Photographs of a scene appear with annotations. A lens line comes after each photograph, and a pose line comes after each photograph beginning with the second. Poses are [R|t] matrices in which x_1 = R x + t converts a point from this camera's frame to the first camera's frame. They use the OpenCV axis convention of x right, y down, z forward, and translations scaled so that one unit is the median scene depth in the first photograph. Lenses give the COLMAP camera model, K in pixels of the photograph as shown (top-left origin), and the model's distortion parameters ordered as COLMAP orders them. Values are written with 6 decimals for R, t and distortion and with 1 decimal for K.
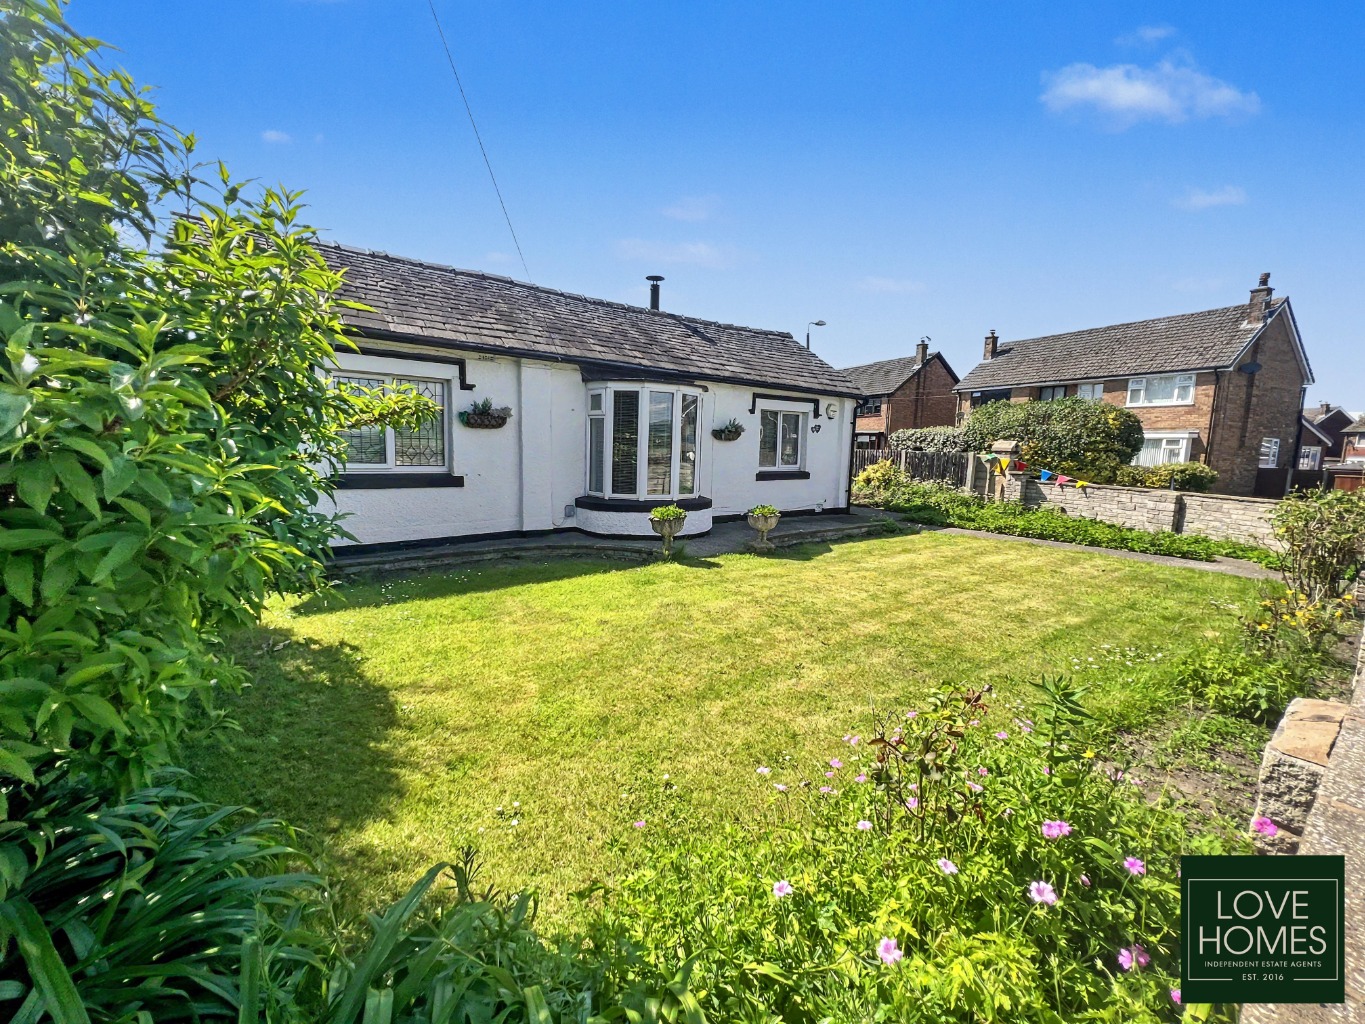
lens RADIAL K [[551.2, 0, 682.5], [0, 551.2, 512.0], [0, 0, 1]] dist [-0.002003, 0.000187]
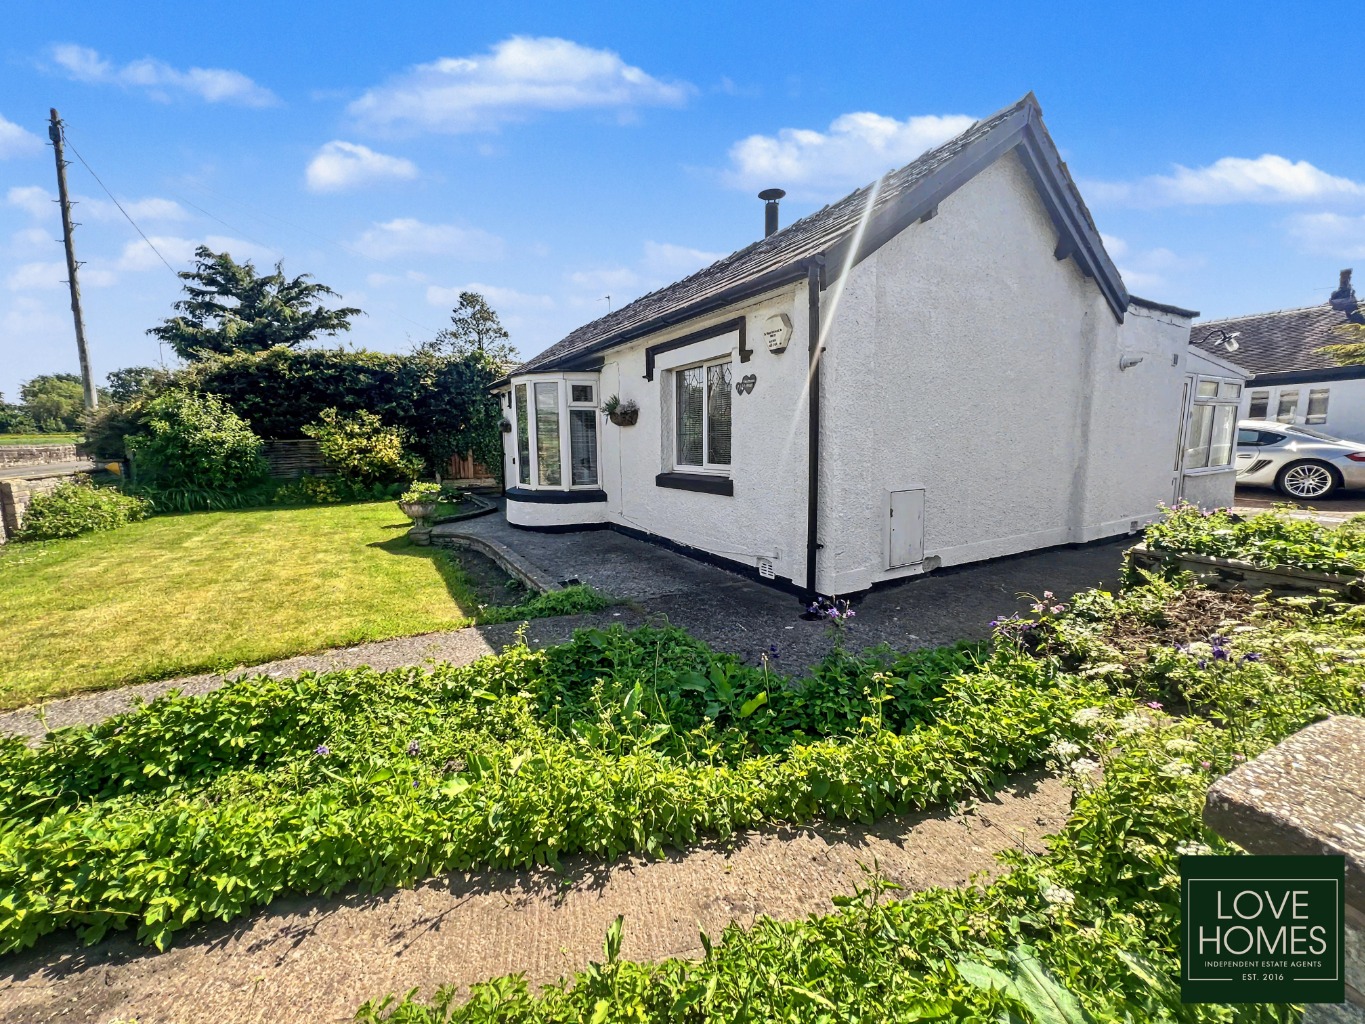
lens RADIAL K [[551.2, 0, 682.5], [0, 551.2, 512.0], [0, 0, 1]] dist [-0.002003, 0.000187]
pose [[-0.070519, 0.108648, -0.991576, 0.806157], [-0.105773, 0.987632, 0.115738, -0.112600], [0.991887, 0.113044, -0.058155, 1.149166]]
